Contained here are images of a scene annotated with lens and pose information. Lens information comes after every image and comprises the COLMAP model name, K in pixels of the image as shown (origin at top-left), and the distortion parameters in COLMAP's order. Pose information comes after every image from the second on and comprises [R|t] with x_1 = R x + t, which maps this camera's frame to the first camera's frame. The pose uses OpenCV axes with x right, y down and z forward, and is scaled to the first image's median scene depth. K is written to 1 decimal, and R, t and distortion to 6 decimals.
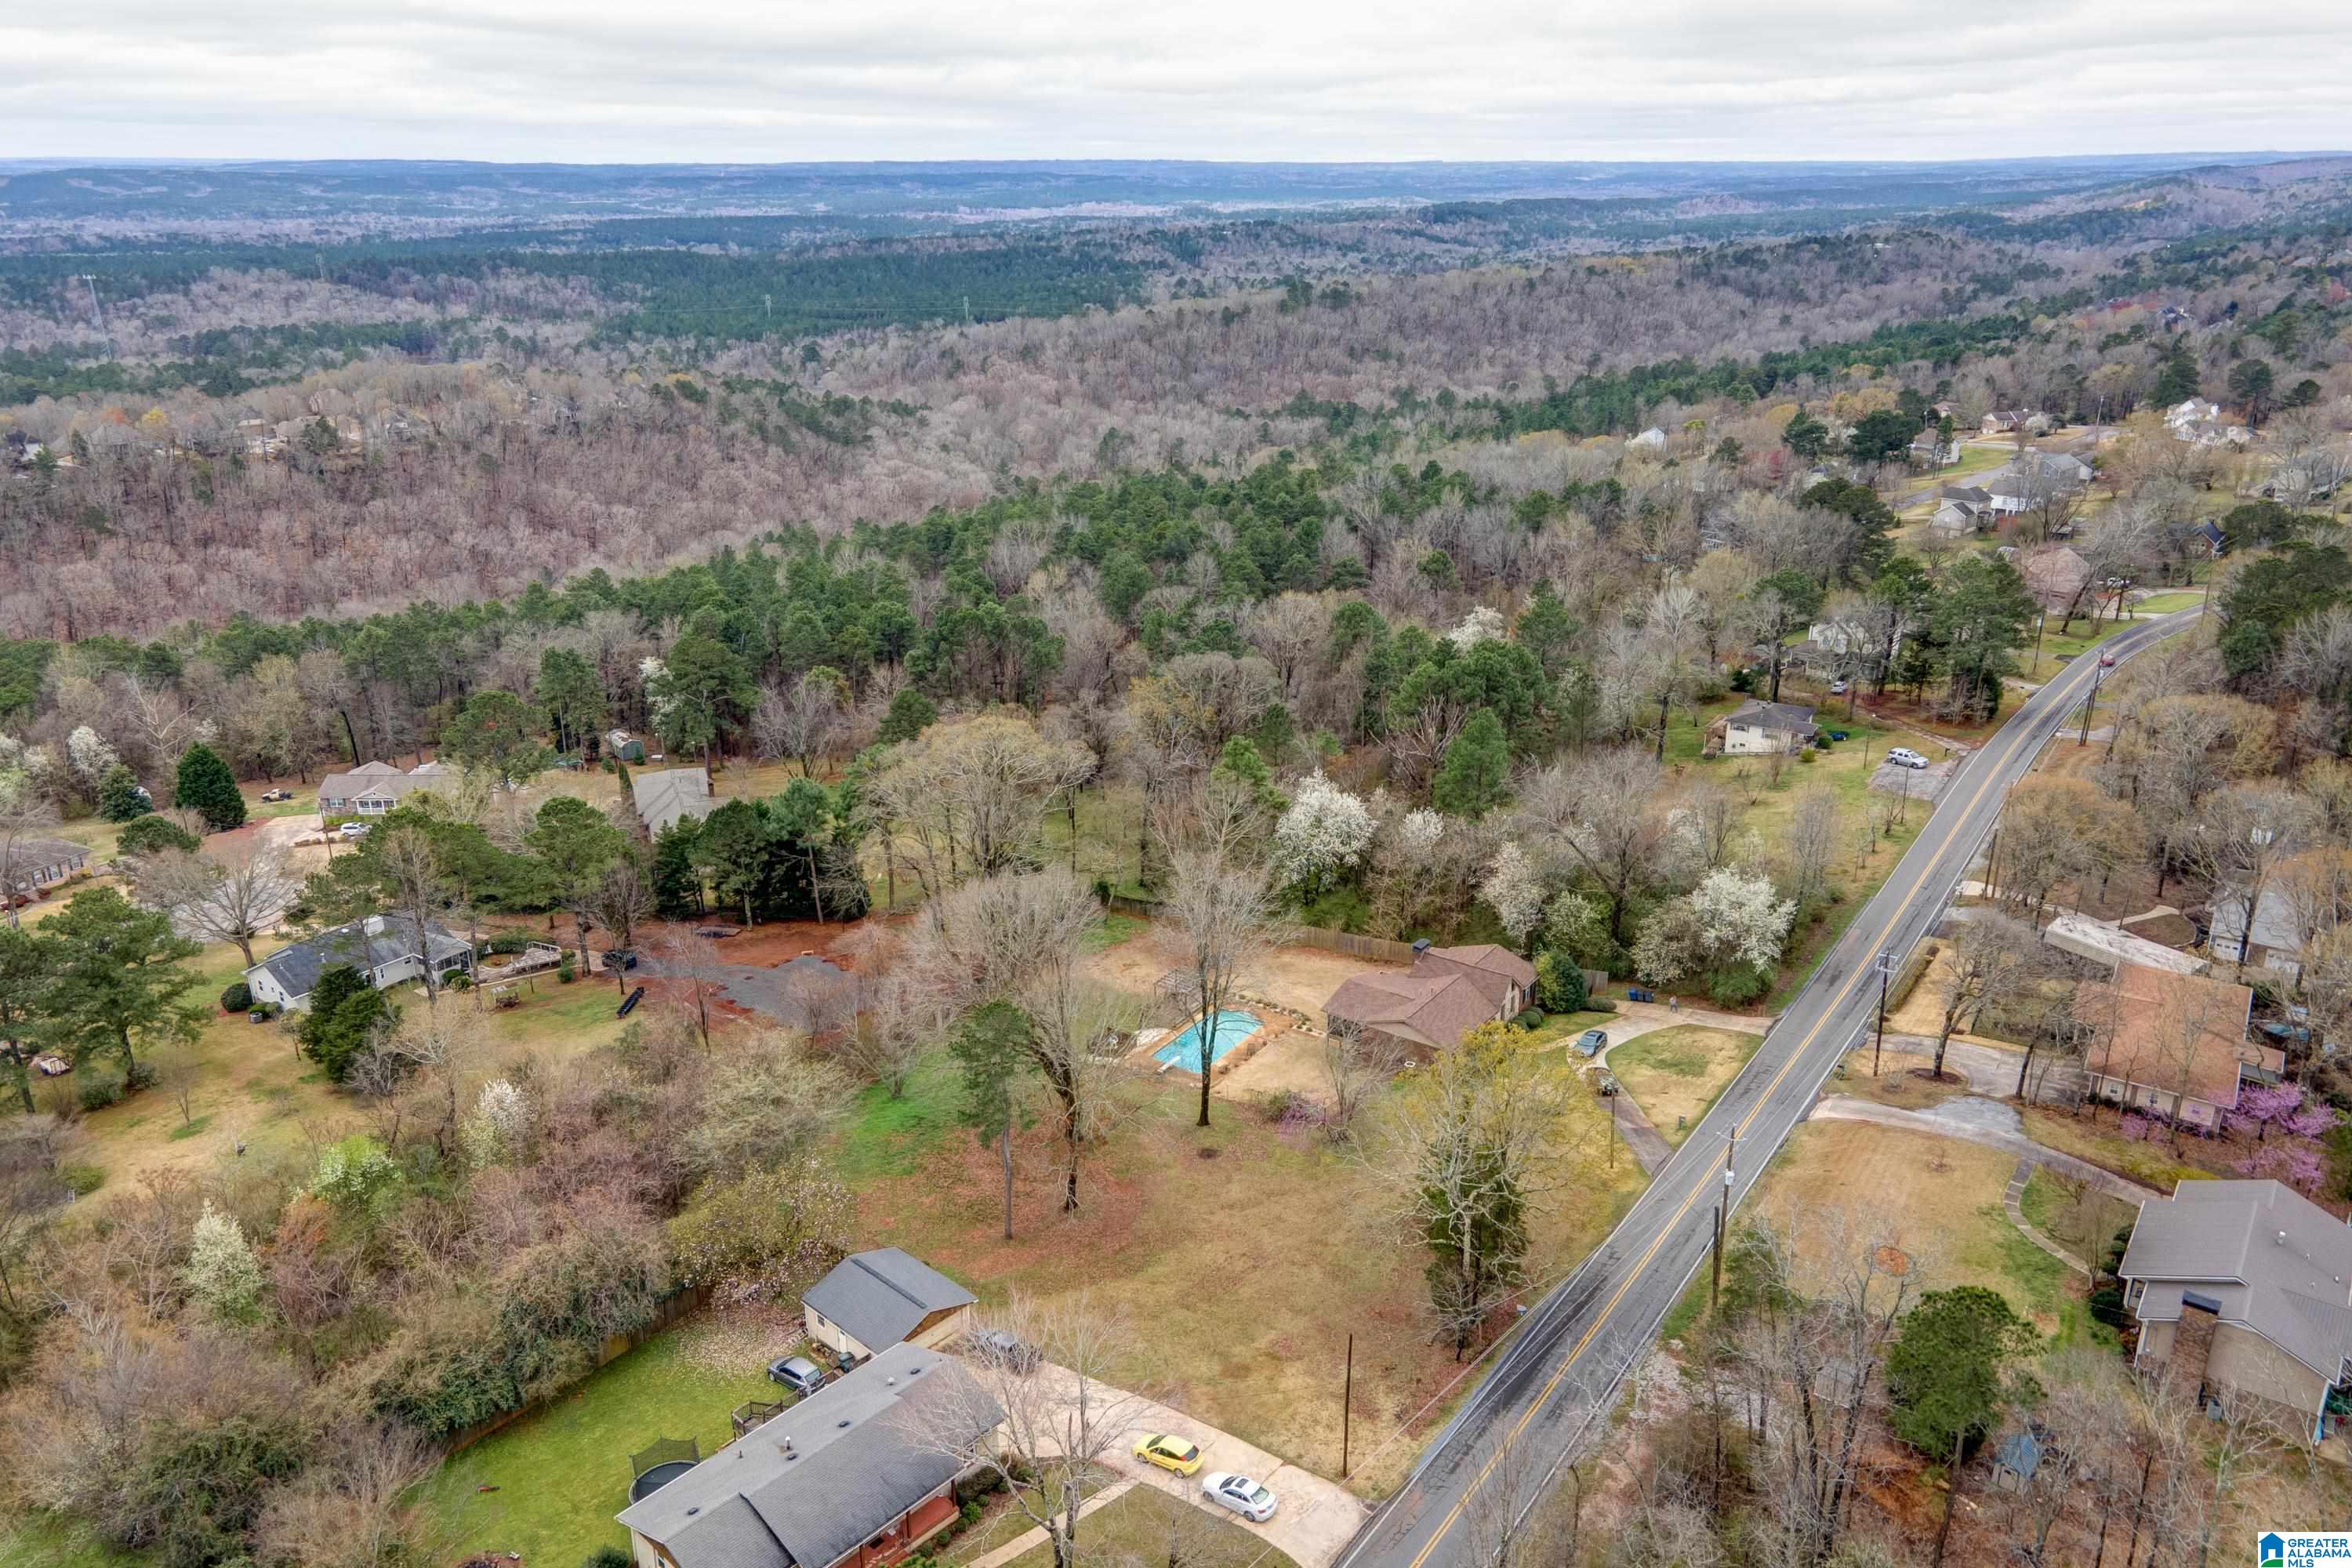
lens RADIAL K [[1711.3, 0, 1180.1], [0, 1711.3, 776.6], [0, 0, 1]] dist [0.037223, 0.020389]
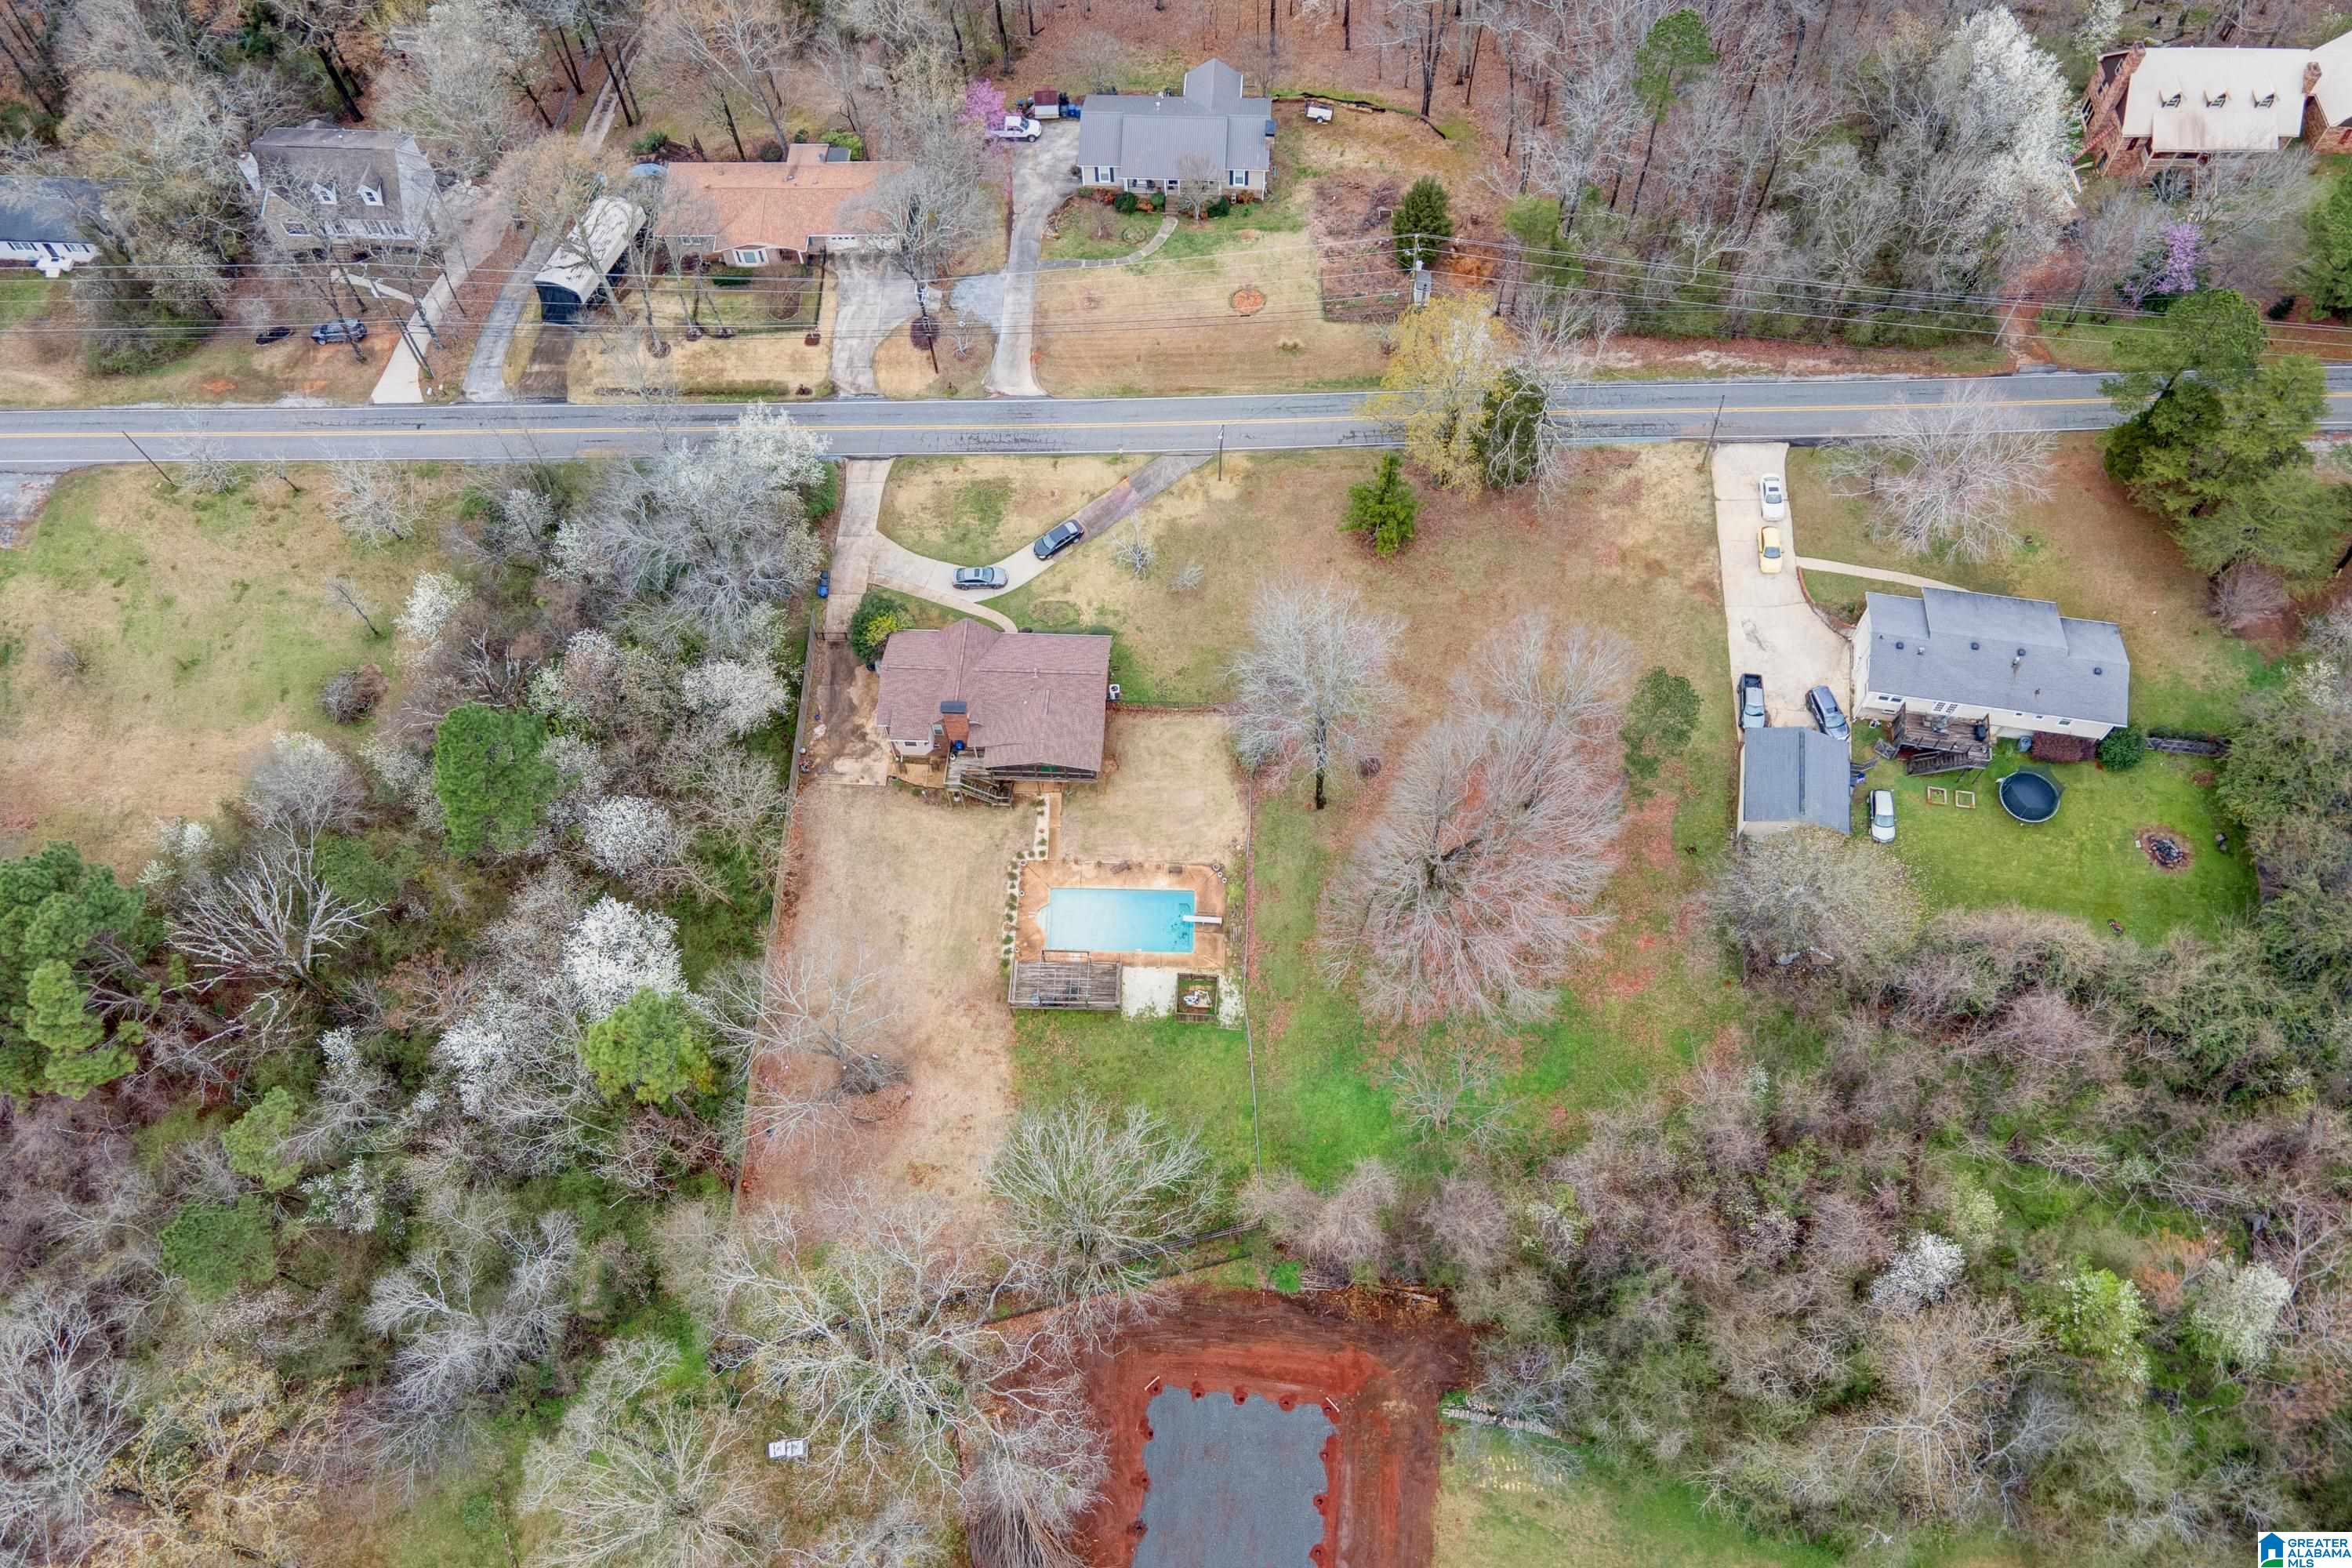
lens RADIAL K [[1711.3, 0, 1182.5], [0, 1711.3, 787.0], [0, 0, 1]] dist [0.037223, 0.020389]
pose [[-0.535402, -0.726419, 0.430883, -0.194175], [0.307426, 0.307555, 0.900499, -0.381365], [-0.786660, 0.614594, 0.058655, 0.538703]]
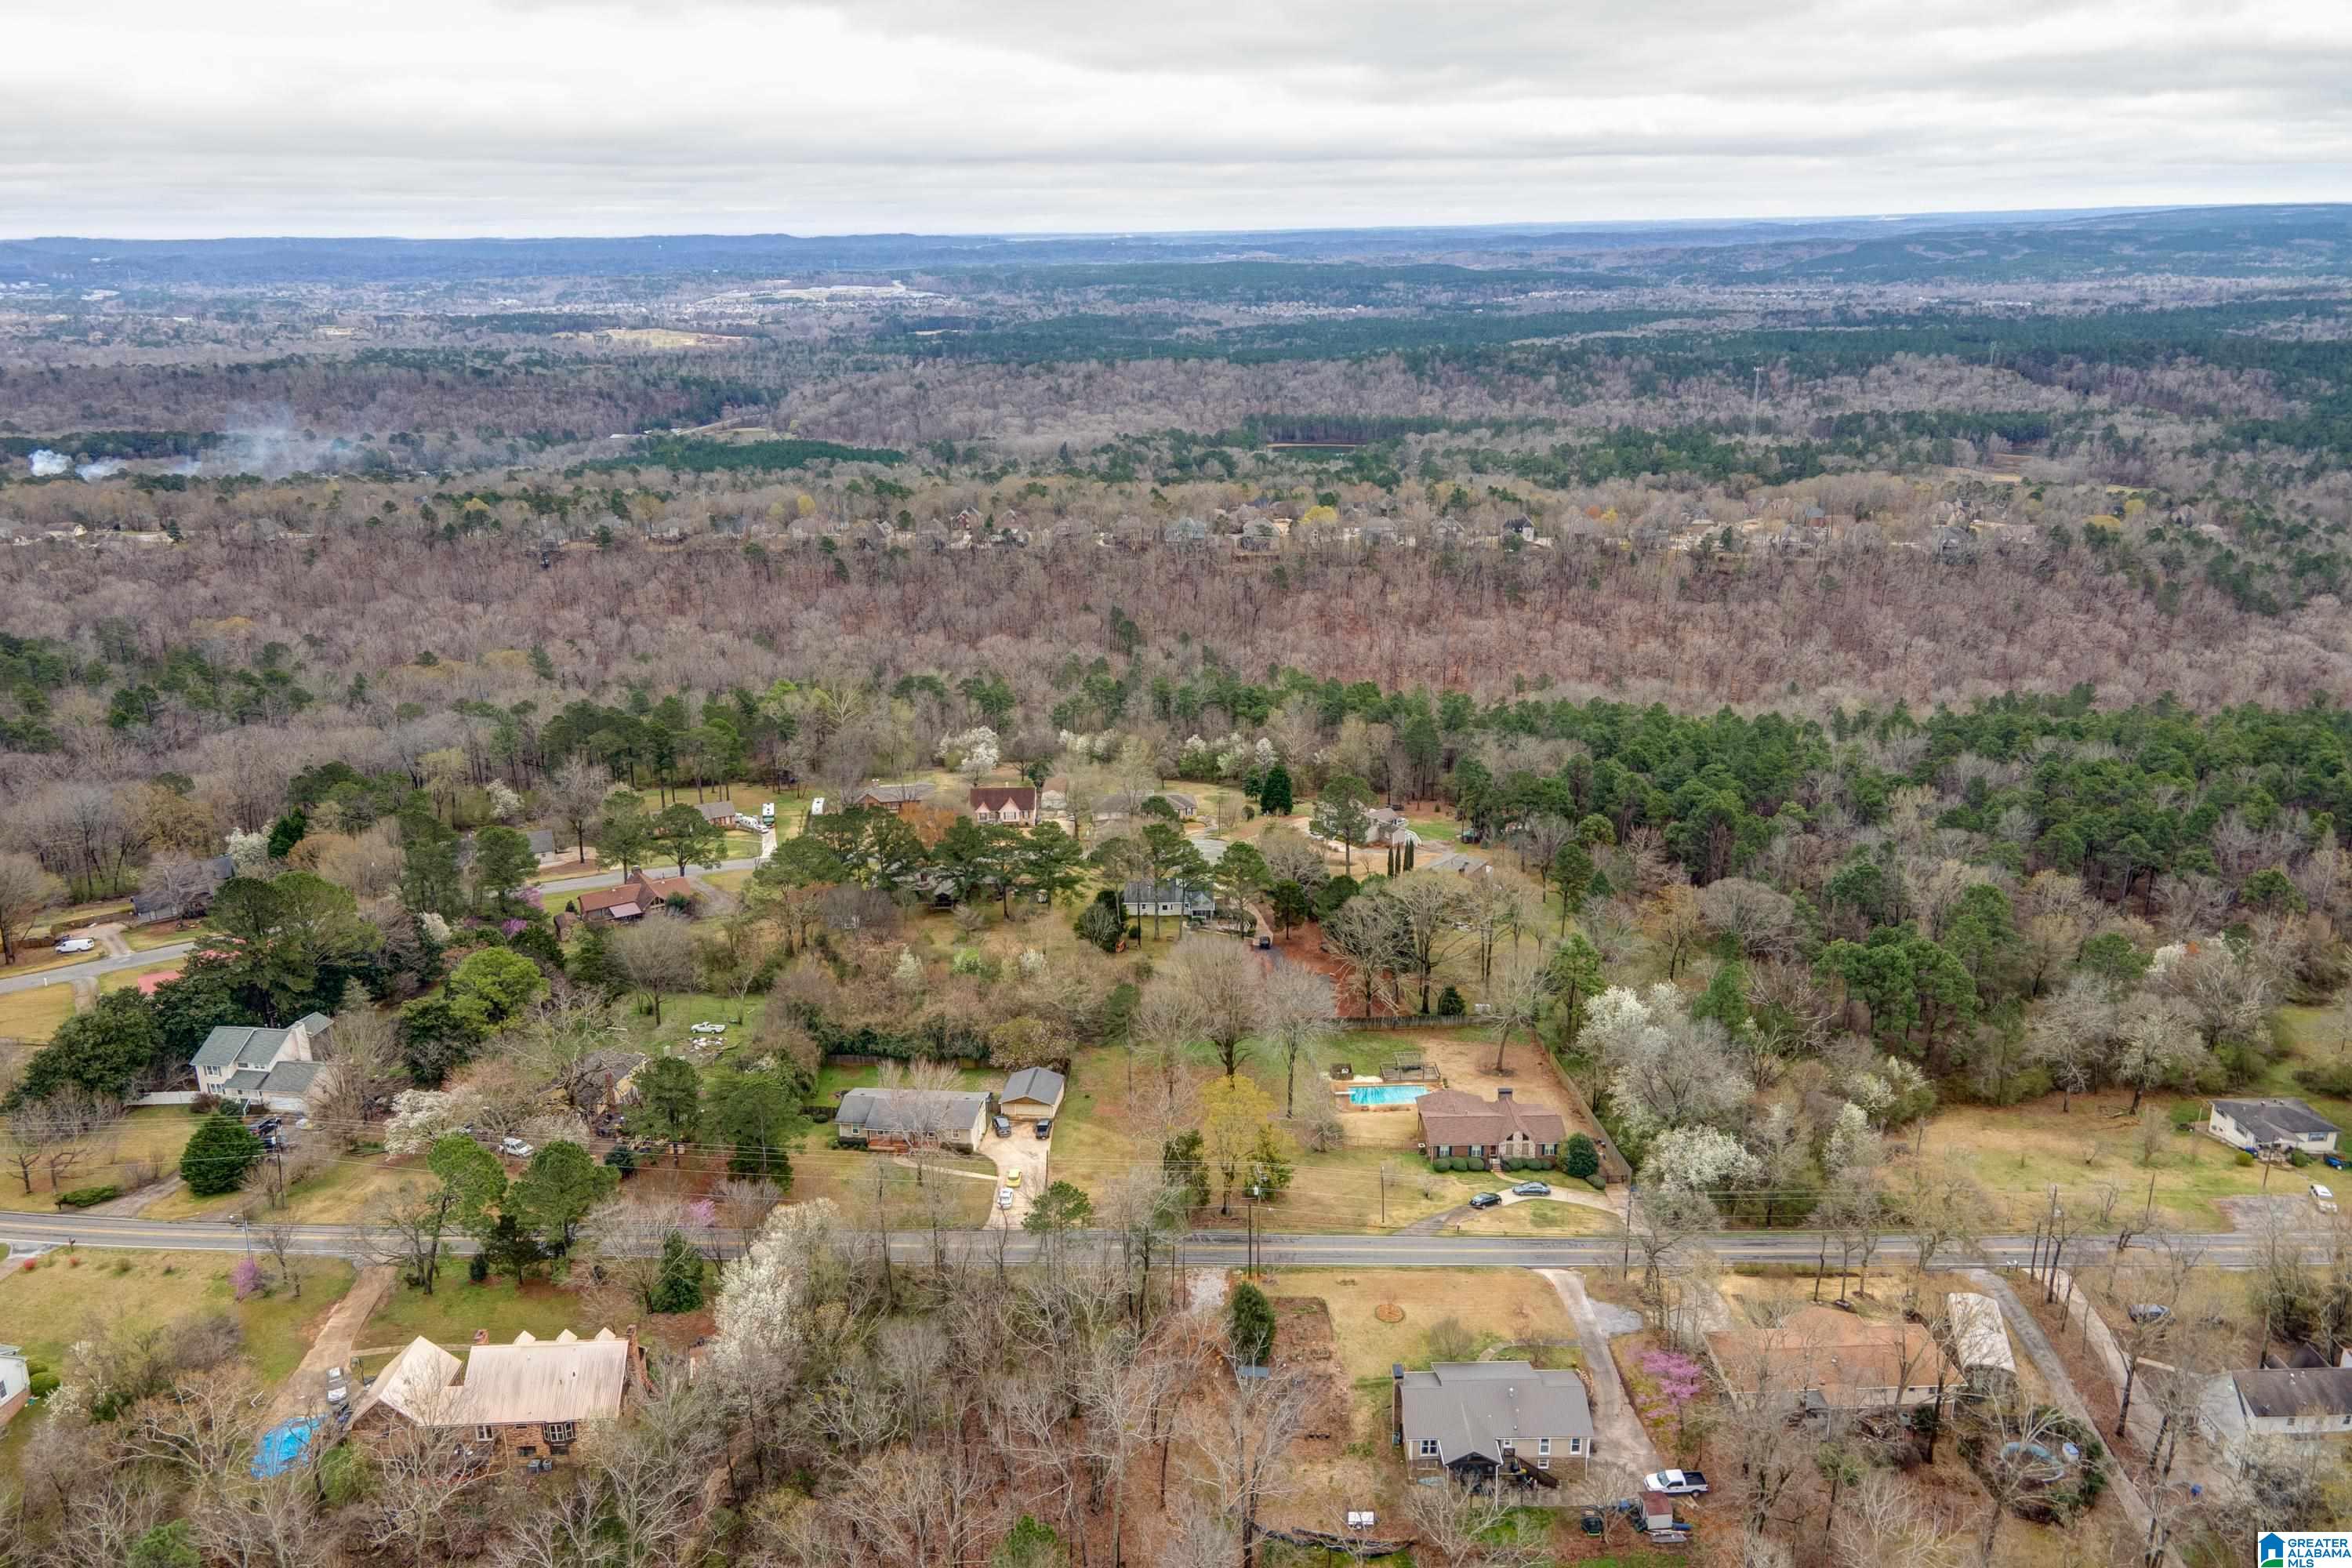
lens RADIAL K [[1711.3, 0, 1176.0], [0, 1711.3, 783.1], [0, 0, 1]] dist [0.037223, 0.020389]
pose [[0.585936, 0.245642, -0.772230, 0.645240], [-0.260816, 0.959409, 0.107286, -0.148055], [0.767238, 0.138547, 0.626219, -0.115199]]
